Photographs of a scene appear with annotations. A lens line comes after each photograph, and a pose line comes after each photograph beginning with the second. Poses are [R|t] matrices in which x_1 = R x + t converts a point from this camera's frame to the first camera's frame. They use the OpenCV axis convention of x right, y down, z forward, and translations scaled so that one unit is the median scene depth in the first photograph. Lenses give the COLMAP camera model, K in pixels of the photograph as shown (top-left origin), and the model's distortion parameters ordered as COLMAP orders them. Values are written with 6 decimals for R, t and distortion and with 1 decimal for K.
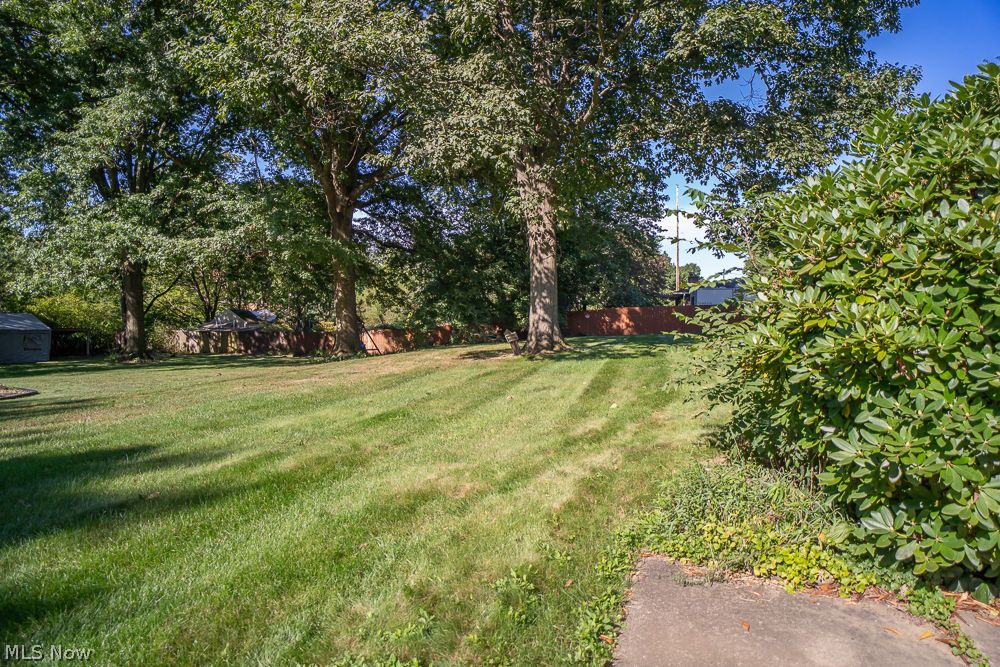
lens RADIAL K [[529.7, 0, 500.2], [0, 529.7, 333.5], [0, 0, 1]] dist [-0.023489, 0.001529]
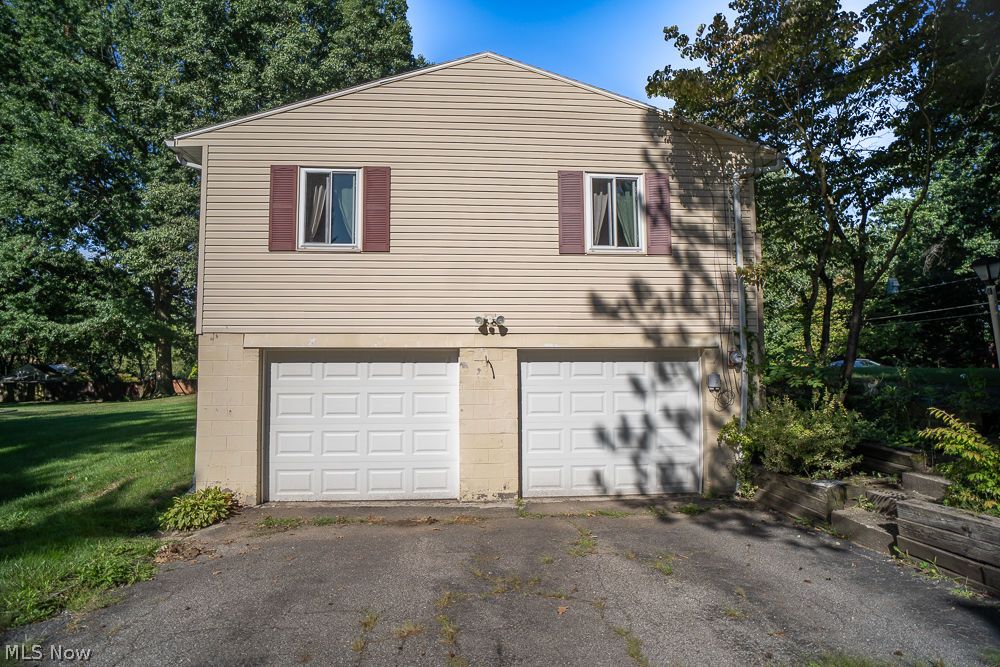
lens RADIAL K [[529.7, 0, 498.7], [0, 529.7, 332.1], [0, 0, 1]] dist [-0.023489, 0.001529]
pose [[0.923496, 0.018084, 0.383182, 0.008007], [0.017769, 0.995799, -0.089822, 0.008343], [-0.383196, 0.089759, 0.919295, -0.597983]]
